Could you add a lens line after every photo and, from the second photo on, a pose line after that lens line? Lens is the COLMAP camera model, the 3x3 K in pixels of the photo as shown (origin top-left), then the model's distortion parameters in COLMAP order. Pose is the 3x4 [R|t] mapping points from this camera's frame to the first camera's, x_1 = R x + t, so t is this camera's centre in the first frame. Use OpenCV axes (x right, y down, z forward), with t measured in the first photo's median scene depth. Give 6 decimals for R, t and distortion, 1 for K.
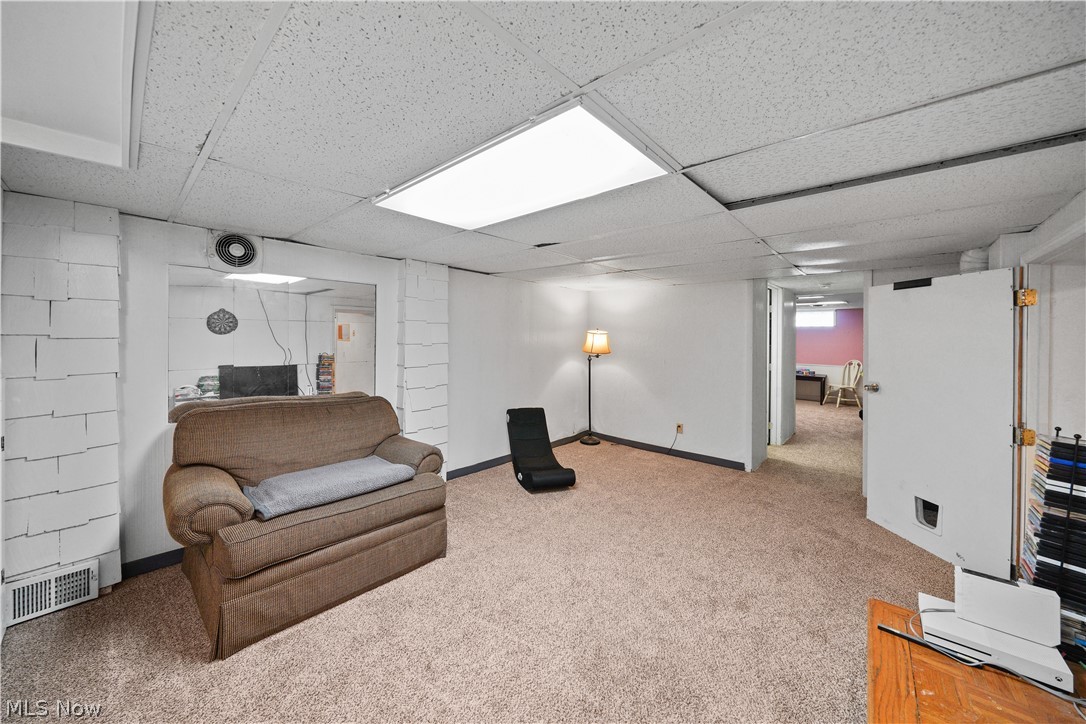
lens RADIAL K [[385.4, 0, 532.5], [0, 385.4, 339.5], [0, 0, 1]] dist [-0.009021, 0.000622]
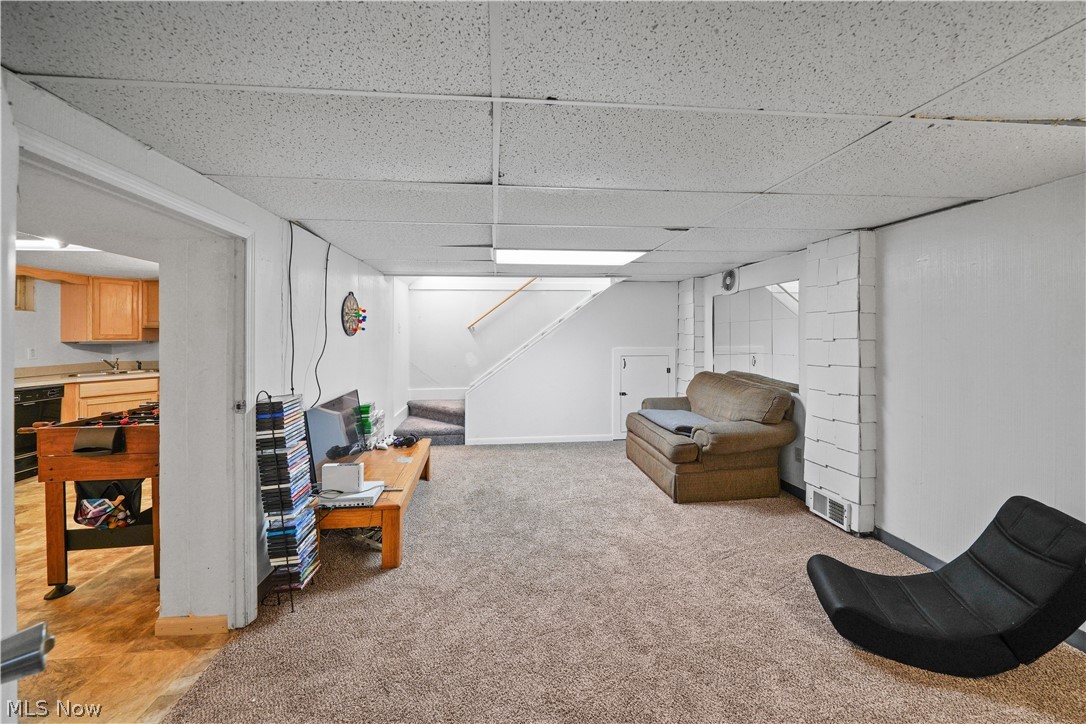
lens RADIAL K [[385.4, 0, 532.5], [0, 385.4, 339.5], [0, 0, 1]] dist [-0.009021, 0.000622]
pose [[-0.671188, -0.007818, -0.741246, 1.055619], [-0.010280, 0.999946, -0.001238, 0.032632], [0.741216, 0.006789, -0.671232, 1.533567]]
